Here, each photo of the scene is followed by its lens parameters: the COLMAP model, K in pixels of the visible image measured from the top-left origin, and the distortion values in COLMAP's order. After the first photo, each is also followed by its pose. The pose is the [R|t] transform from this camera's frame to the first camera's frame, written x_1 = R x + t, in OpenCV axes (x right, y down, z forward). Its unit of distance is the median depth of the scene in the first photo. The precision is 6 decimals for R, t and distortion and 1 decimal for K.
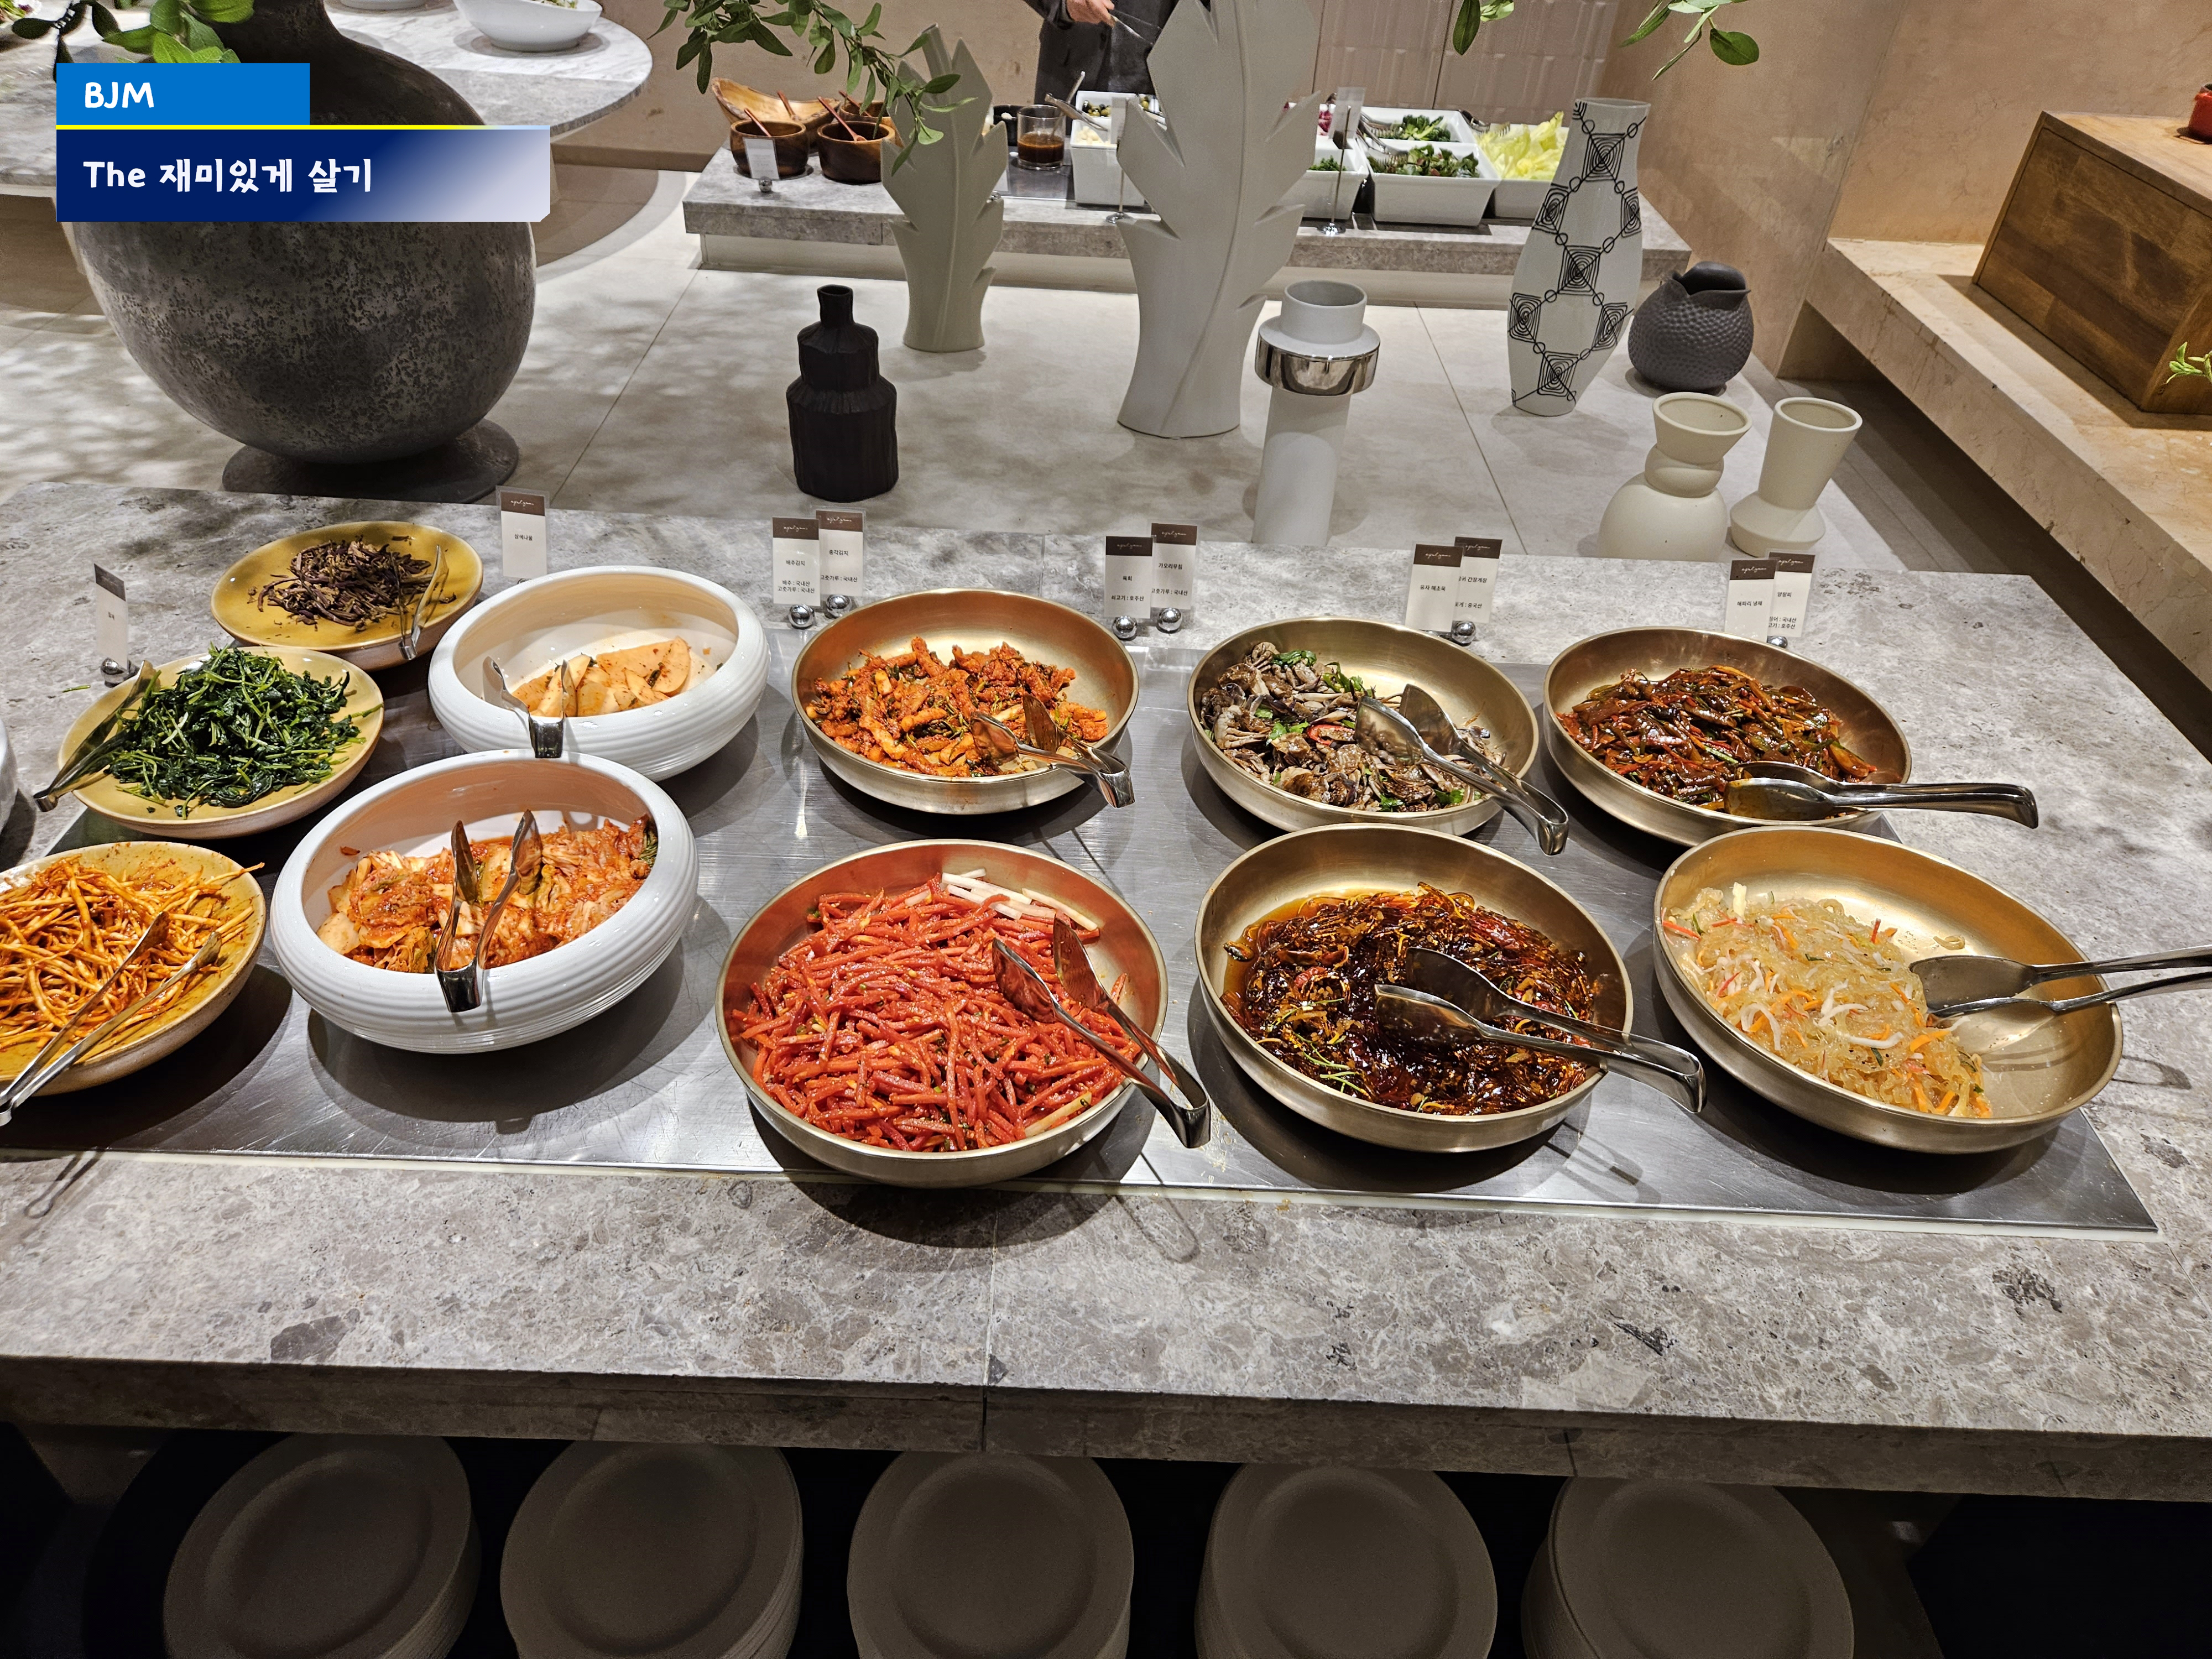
lens RADIAL K [[1505.6, 0, 1106.7], [0, 1505.6, 826.8], [0, 0, 1]] dist [0.065377, -0.050011]
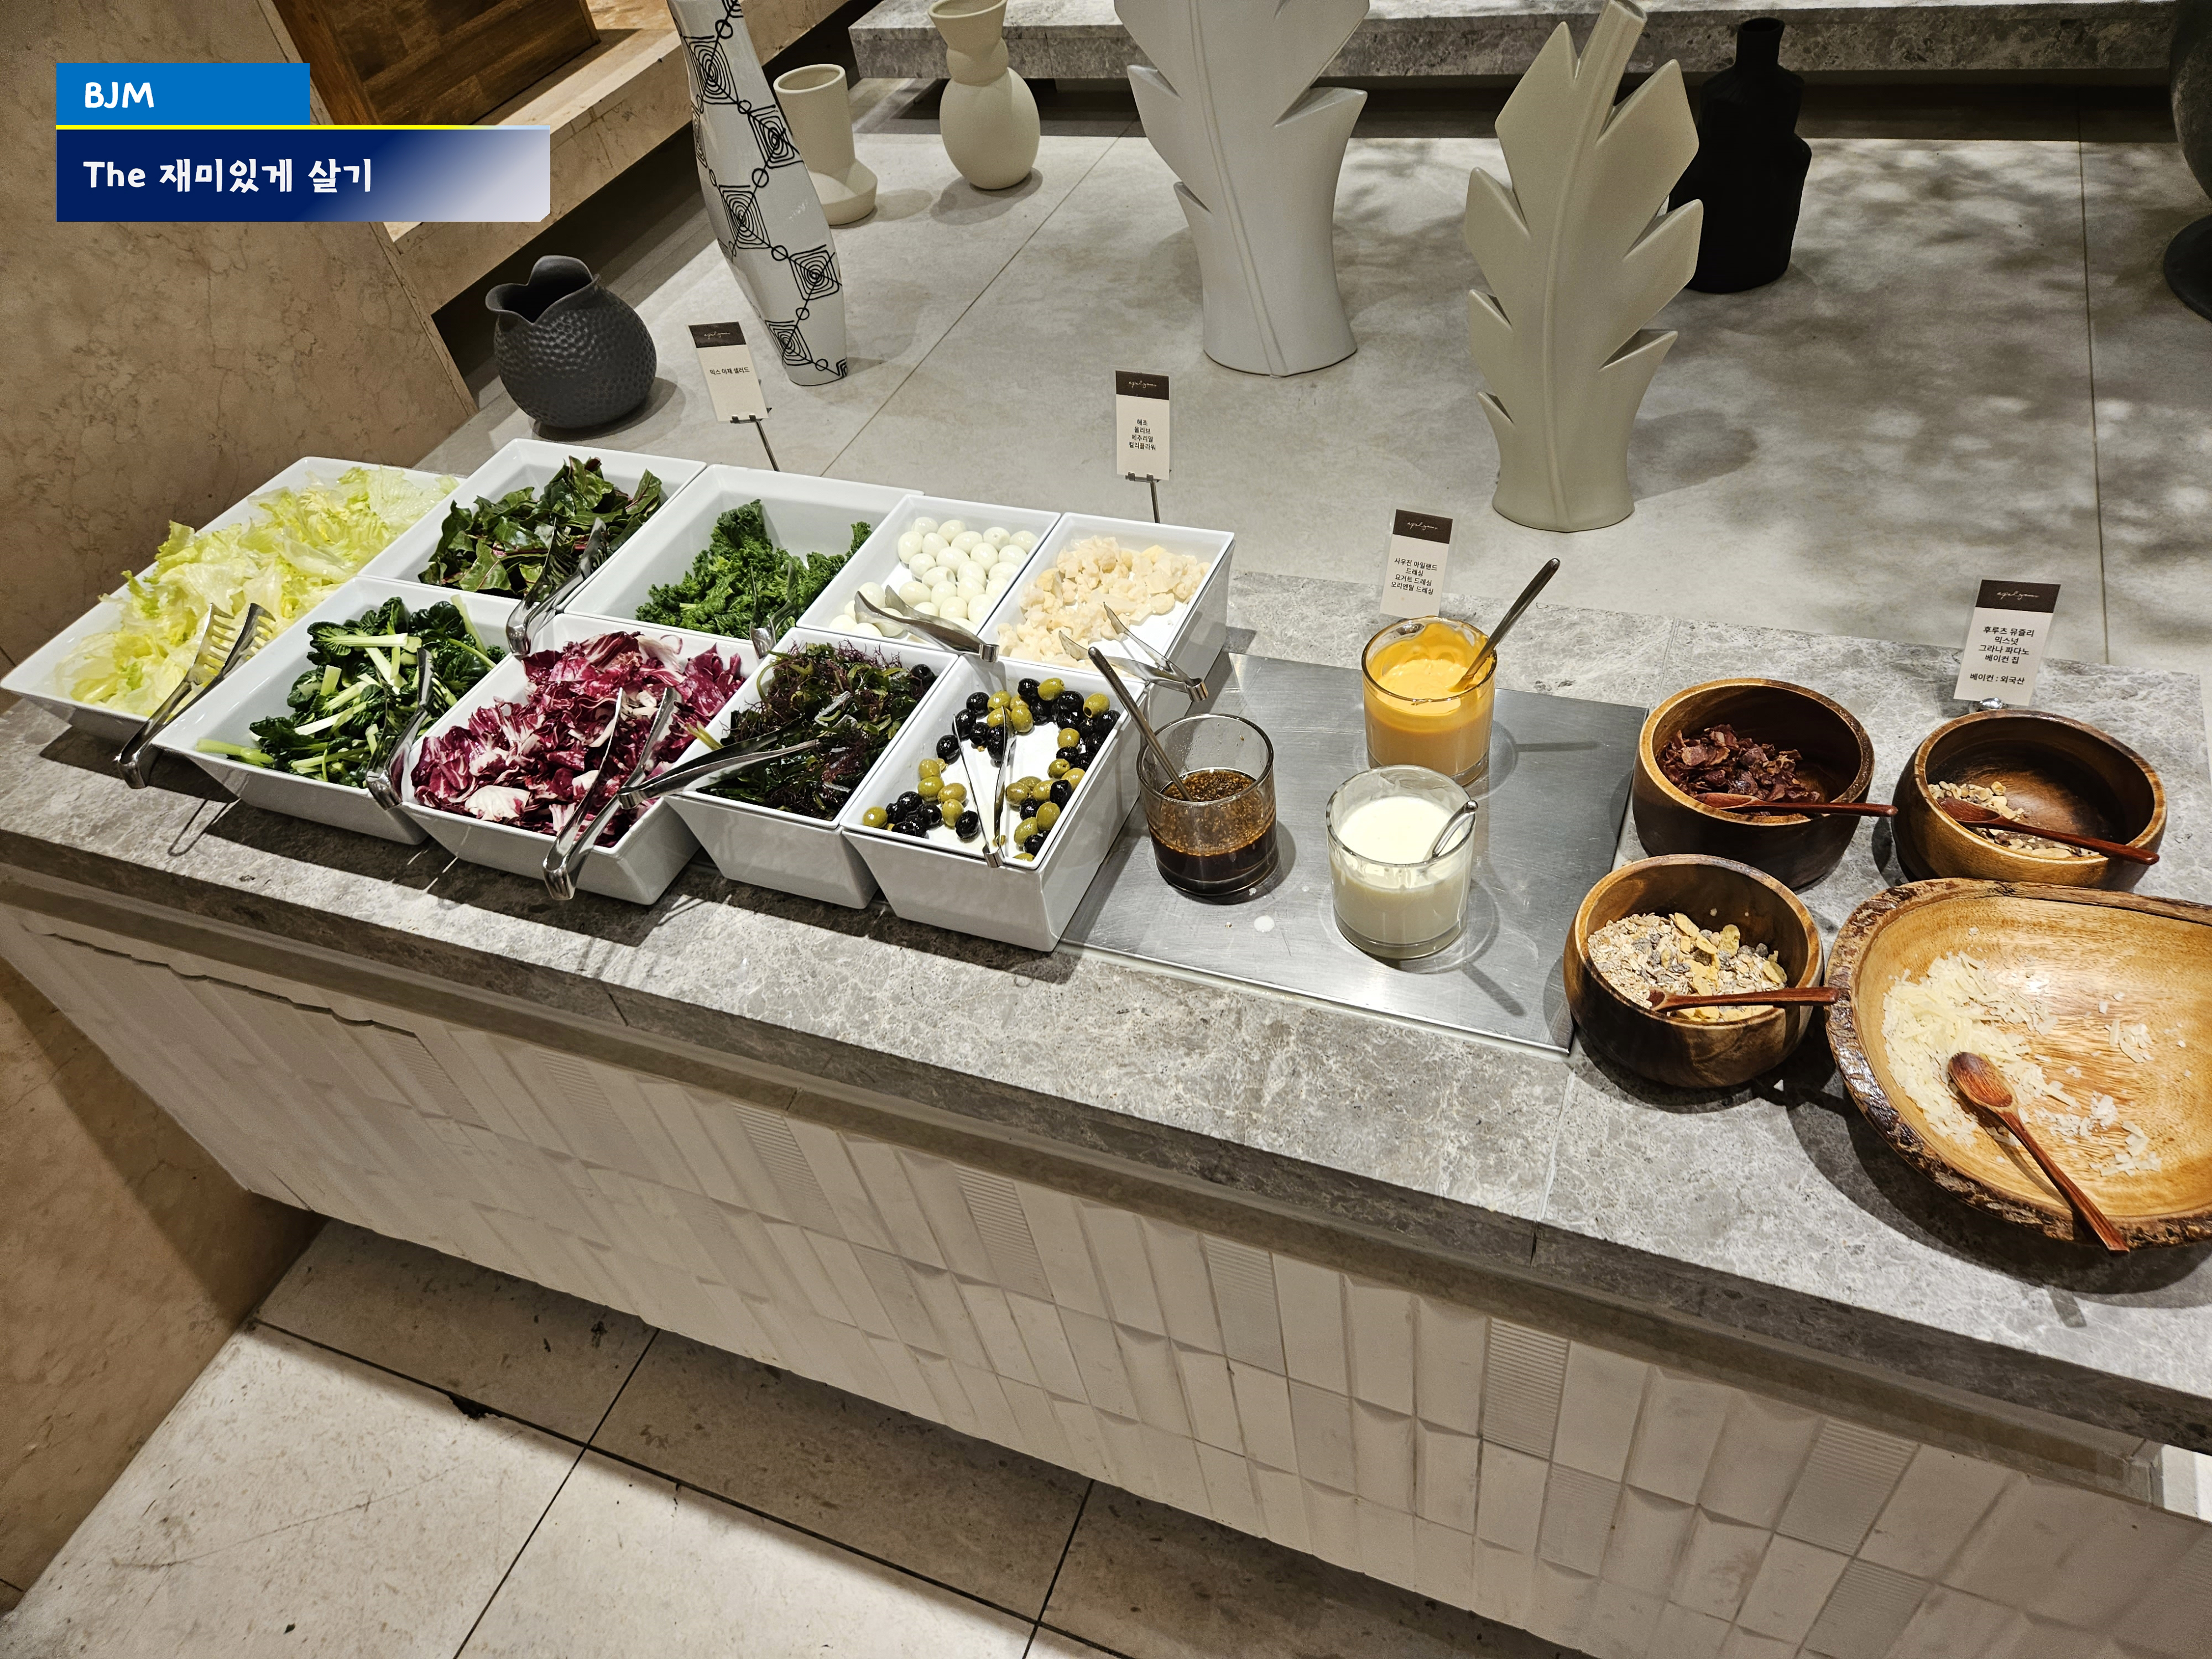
lens RADIAL K [[1505.6, 0, 1116.9], [0, 1505.6, 831.9], [0, 0, 1]] dist [0.065377, -0.050011]
pose [[-0.927628, -0.203736, 0.313047, -0.171879], [0.295361, 0.112893, 0.948692, -1.014986], [-0.228624, 0.972495, -0.044547, 1.300035]]
